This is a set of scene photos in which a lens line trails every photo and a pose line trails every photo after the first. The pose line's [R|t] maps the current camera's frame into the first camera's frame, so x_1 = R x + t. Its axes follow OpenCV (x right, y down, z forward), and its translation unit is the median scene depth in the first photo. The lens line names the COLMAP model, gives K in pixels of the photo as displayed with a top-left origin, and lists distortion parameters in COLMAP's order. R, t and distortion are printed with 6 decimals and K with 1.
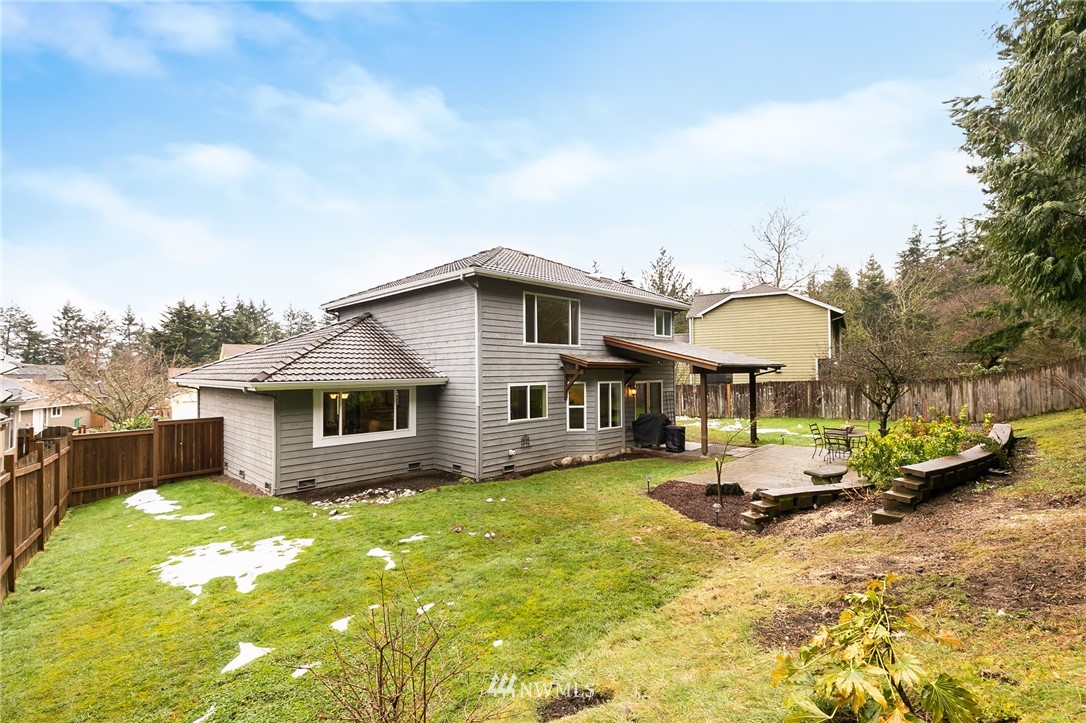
lens RADIAL K [[490.9, 0, 543.9], [0, 490.9, 362.1], [0, 0, 1]] dist [0.004144, -0.000266]
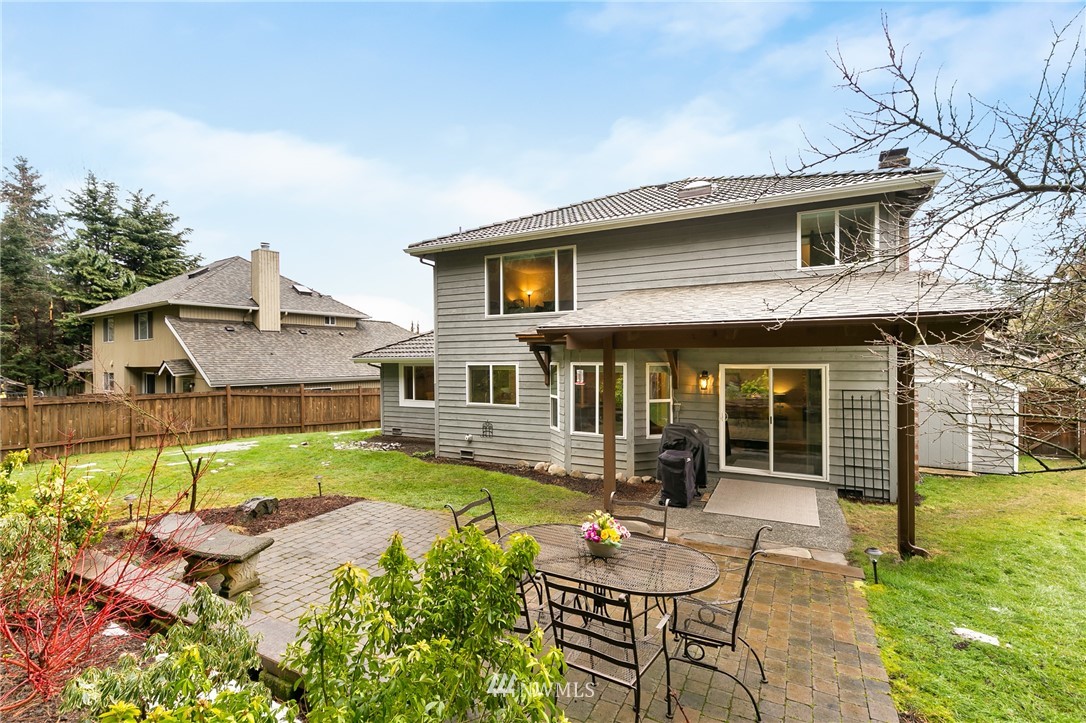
lens RADIAL K [[490.9, 0, 544.9], [0, 490.9, 362.5], [0, 0, 1]] dist [0.004144, -0.000266]
pose [[0.298316, 0.012718, -0.954382, 0.828805], [0.021664, 0.999563, 0.020091, 0.028304], [0.954221, -0.026670, 0.297910, 0.845282]]
